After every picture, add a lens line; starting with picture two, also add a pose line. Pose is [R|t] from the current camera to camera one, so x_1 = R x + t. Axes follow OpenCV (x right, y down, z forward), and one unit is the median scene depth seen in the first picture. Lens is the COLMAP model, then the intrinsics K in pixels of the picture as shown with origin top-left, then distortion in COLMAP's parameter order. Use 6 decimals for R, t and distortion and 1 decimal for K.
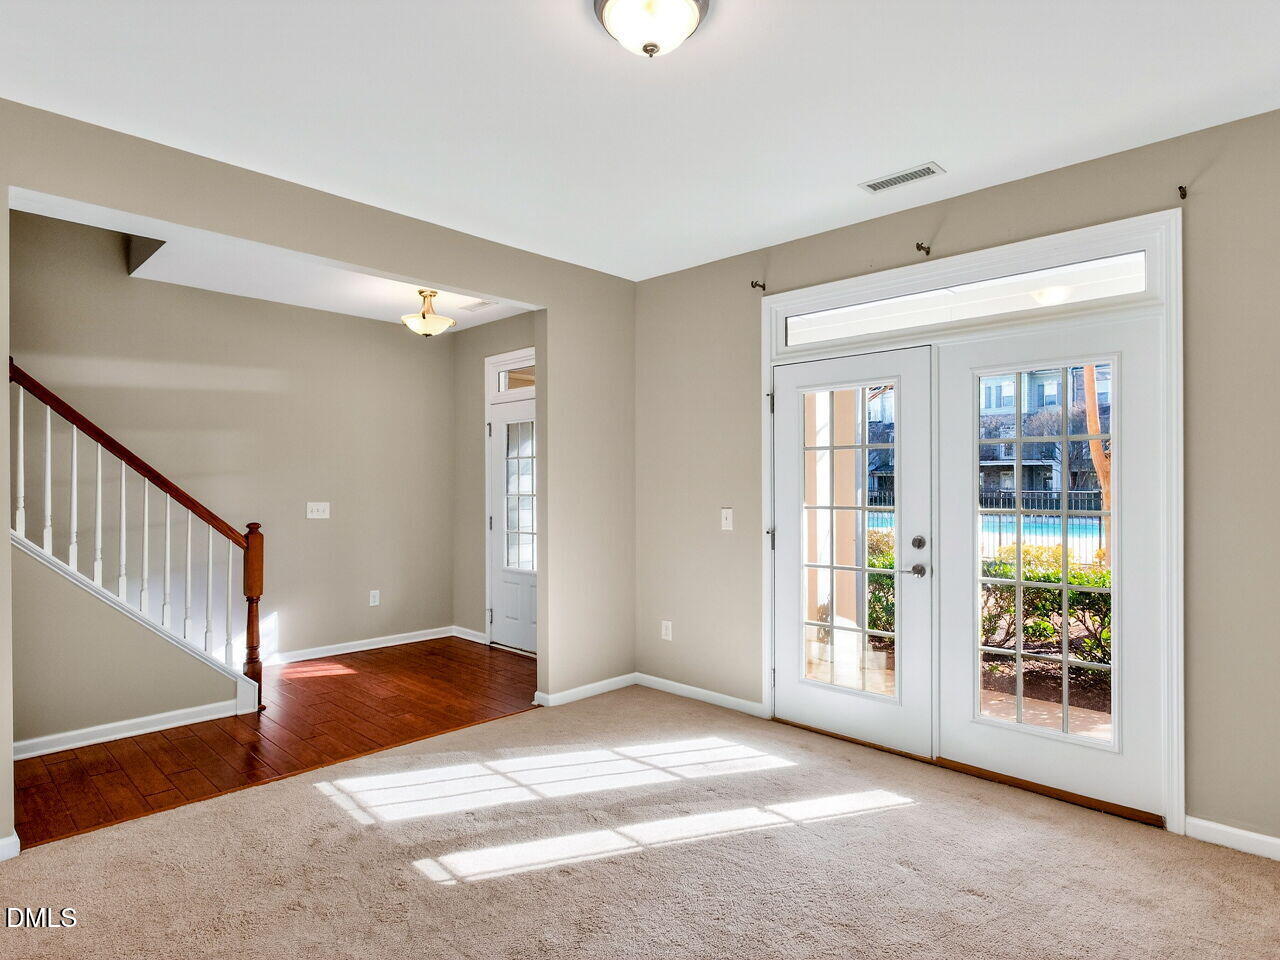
lens RADIAL K [[712.8, 0, 647.5], [0, 712.8, 482.9], [0, 0, 1]] dist [-0.000759, -0.000246]
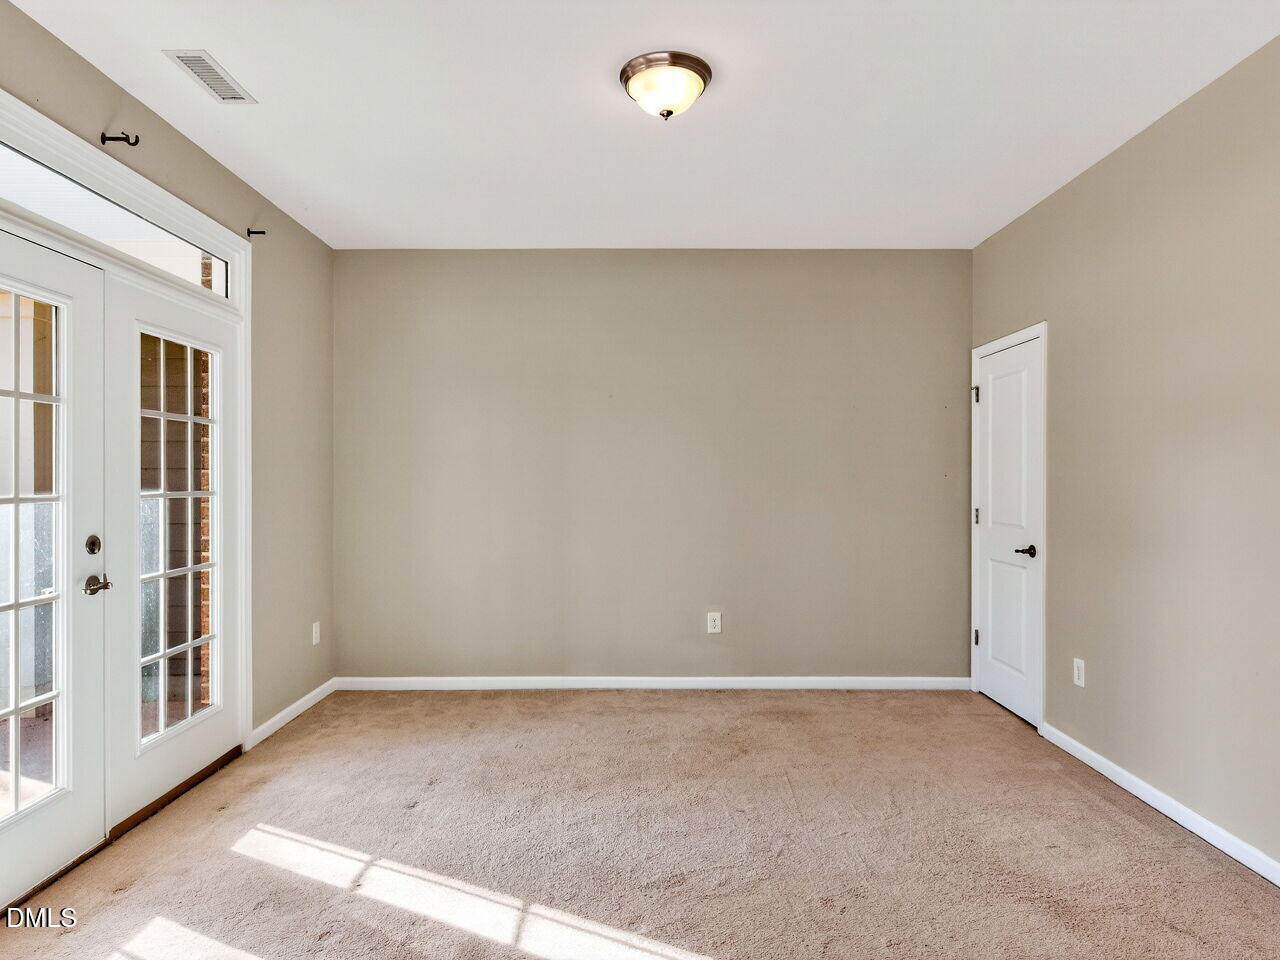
lens RADIAL K [[712.8, 0, 647.5], [0, 712.8, 482.9], [0, 0, 1]] dist [-0.000759, -0.000246]
pose [[-0.699753, -0.002350, 0.714381, -0.544273], [-0.004180, 0.999991, -0.000805, 0.022735], [-0.714373, -0.003550, -0.699757, 1.188719]]
